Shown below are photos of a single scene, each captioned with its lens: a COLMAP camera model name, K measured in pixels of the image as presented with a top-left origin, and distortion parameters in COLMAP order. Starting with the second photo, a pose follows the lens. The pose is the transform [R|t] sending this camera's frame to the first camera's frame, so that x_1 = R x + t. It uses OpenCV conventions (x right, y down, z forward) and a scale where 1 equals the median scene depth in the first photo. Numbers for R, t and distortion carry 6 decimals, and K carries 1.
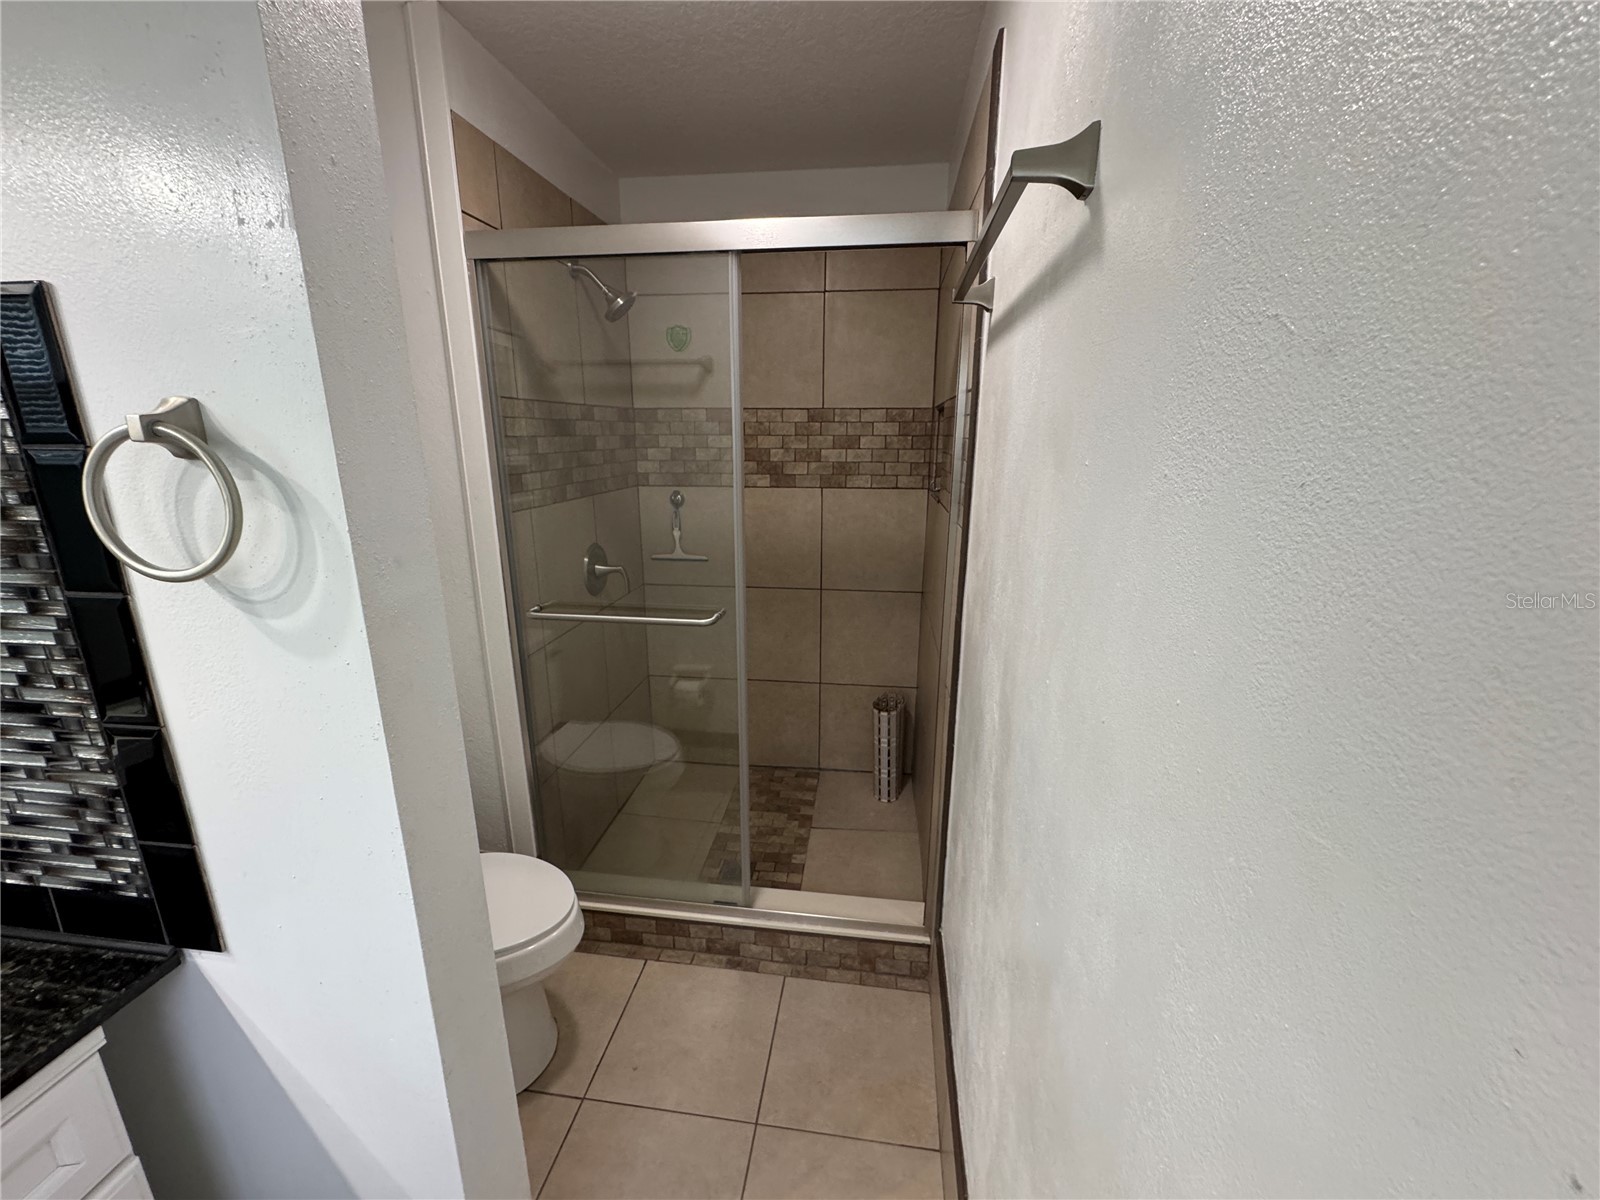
lens RADIAL K [[636.6, 0, 800.0], [0, 636.6, 600.0], [0, 0, 1]] dist [-0.000548, -0.000016]
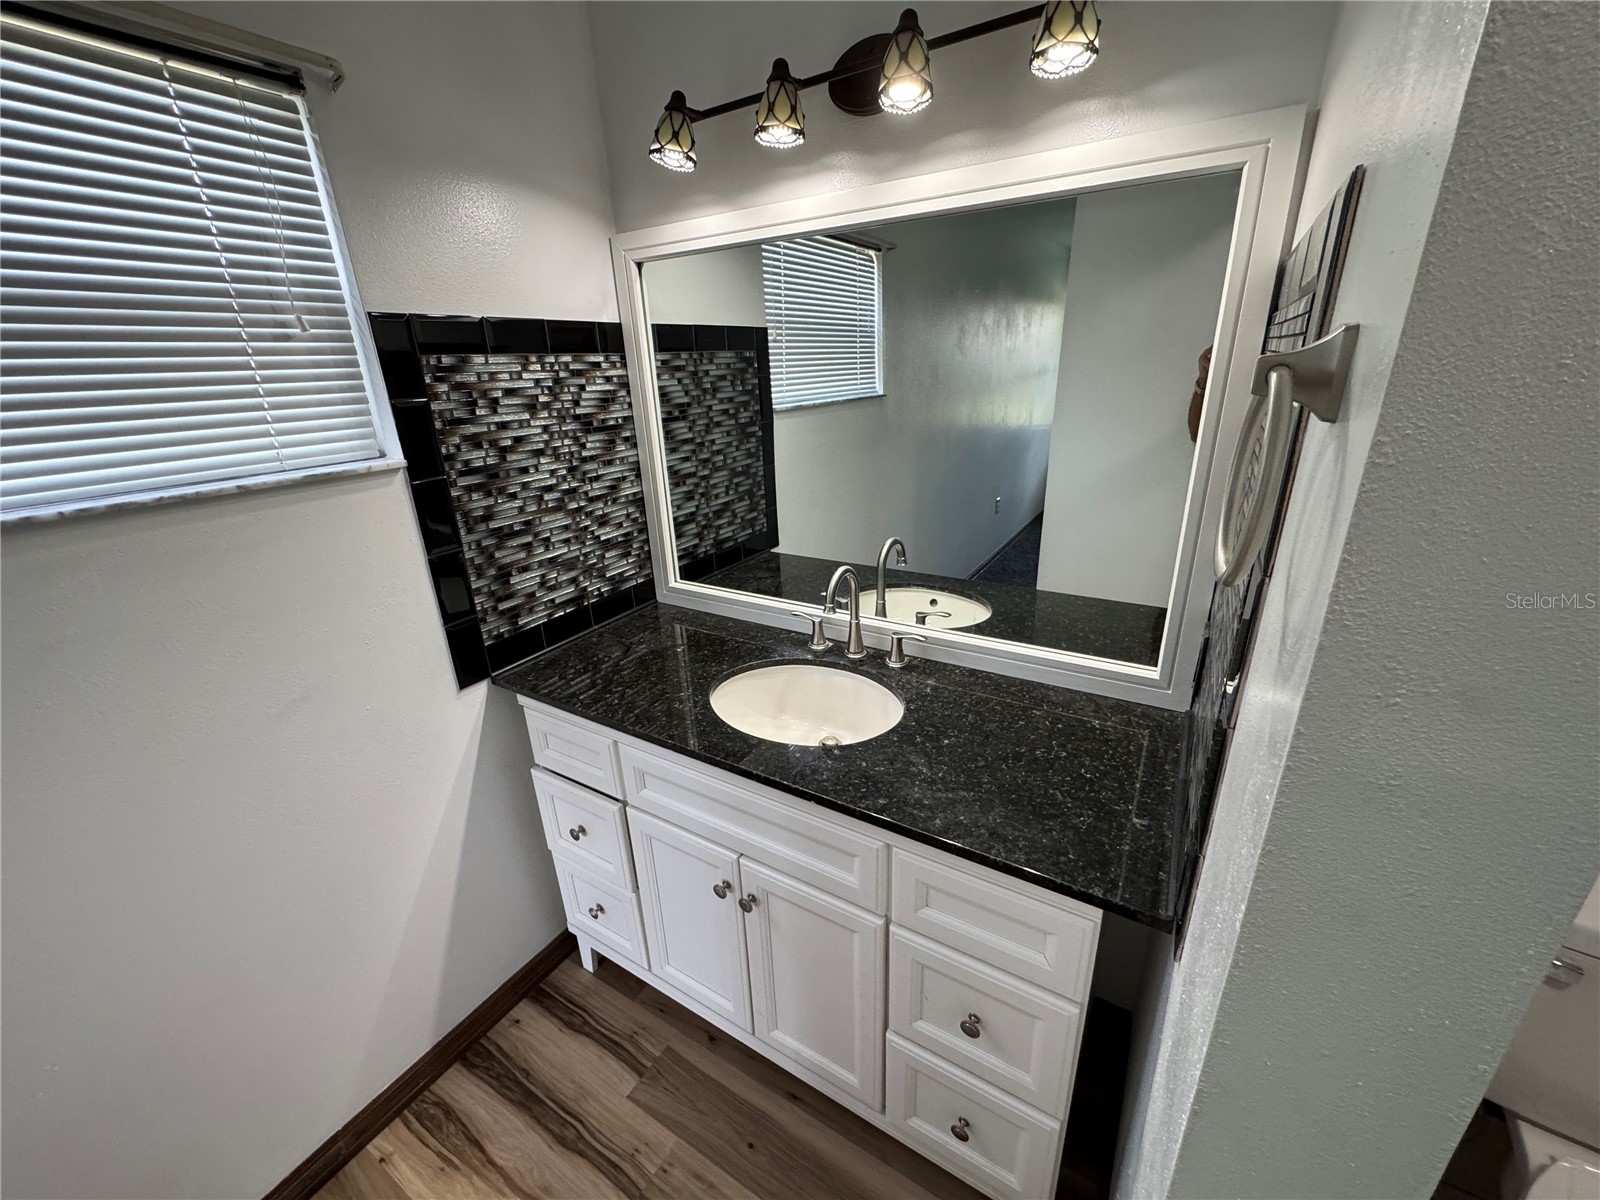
lens RADIAL K [[636.6, 0, 800.0], [0, 636.6, 600.0], [0, 0, 1]] dist [-0.000548, -0.000016]
pose [[-0.409306, 0.349189, -0.842933, -0.039483], [-0.191536, 0.870396, 0.453570, -0.091388], [0.892067, 0.347101, -0.289376, 0.250769]]
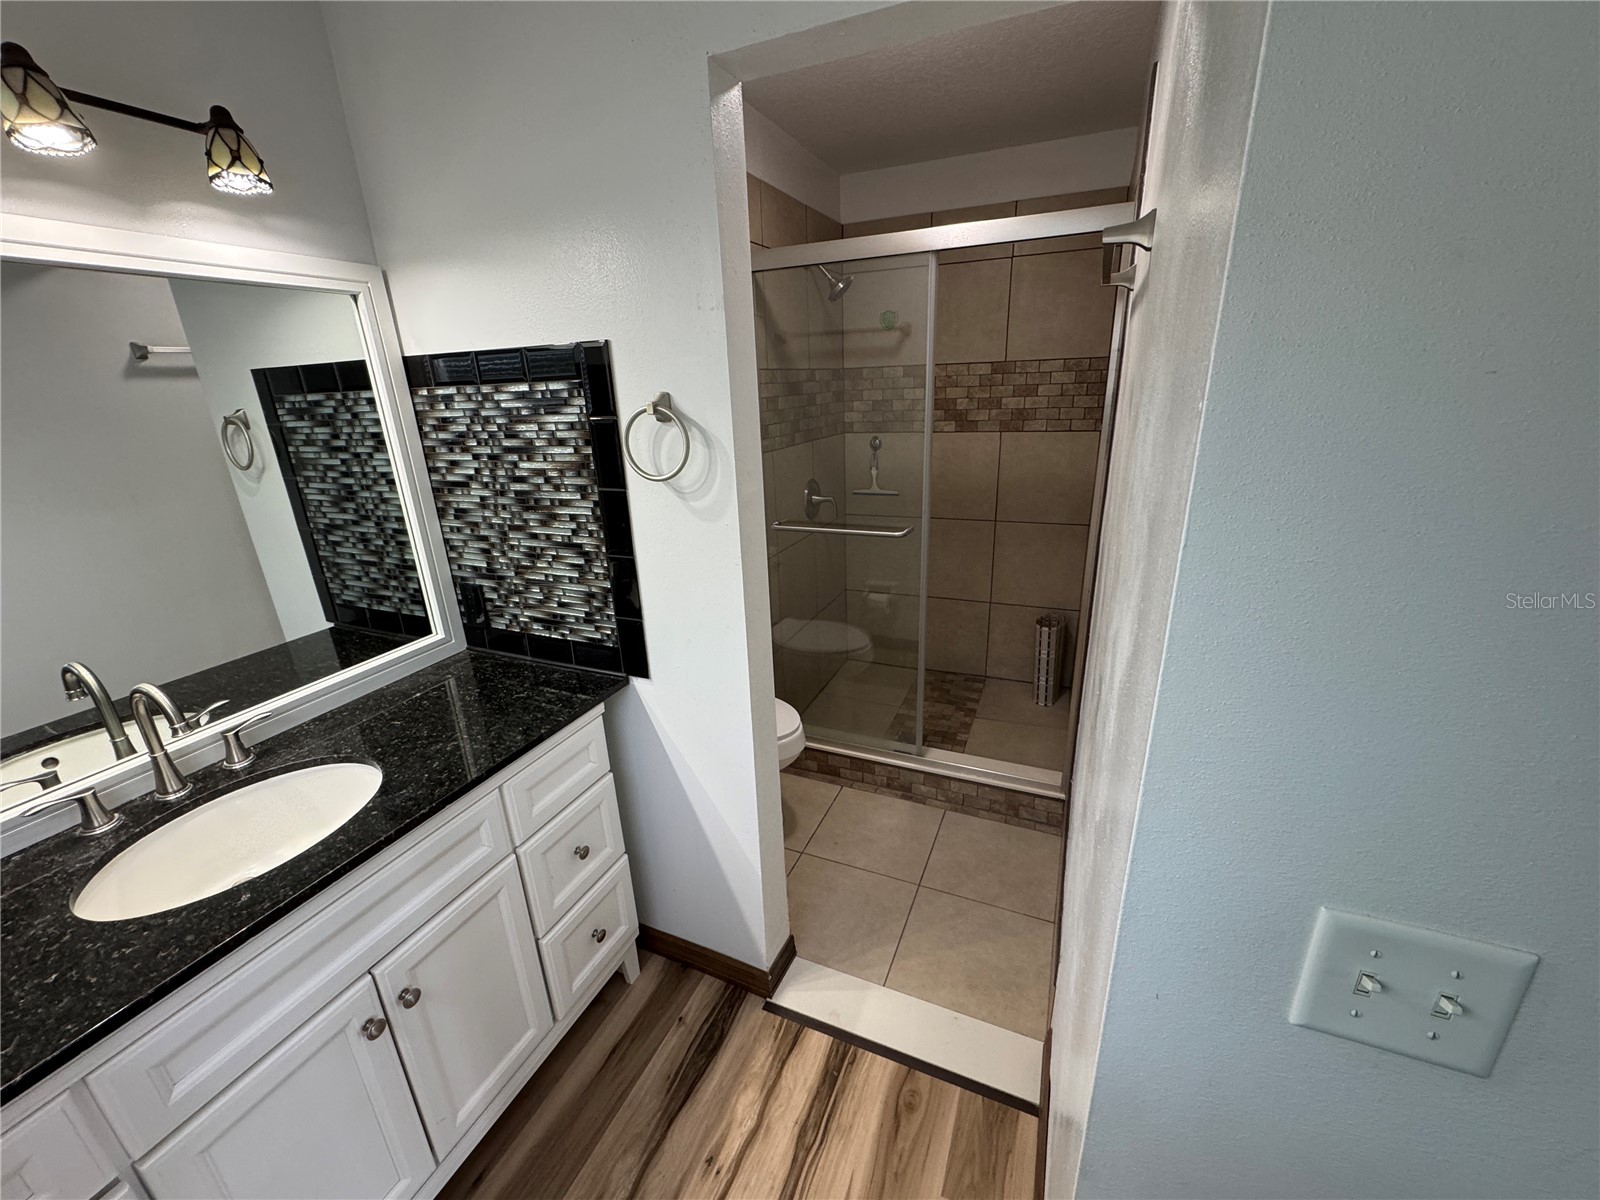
lens RADIAL K [[636.6, 0, 800.0], [0, 636.6, 600.0], [0, 0, 1]] dist [-0.000548, -0.000016]
pose [[0.959643, 0.054471, -0.275894, 0.025589], [-0.032424, 0.995950, 0.083855, 0.055542], [0.279344, -0.071525, 0.957523, -0.297620]]
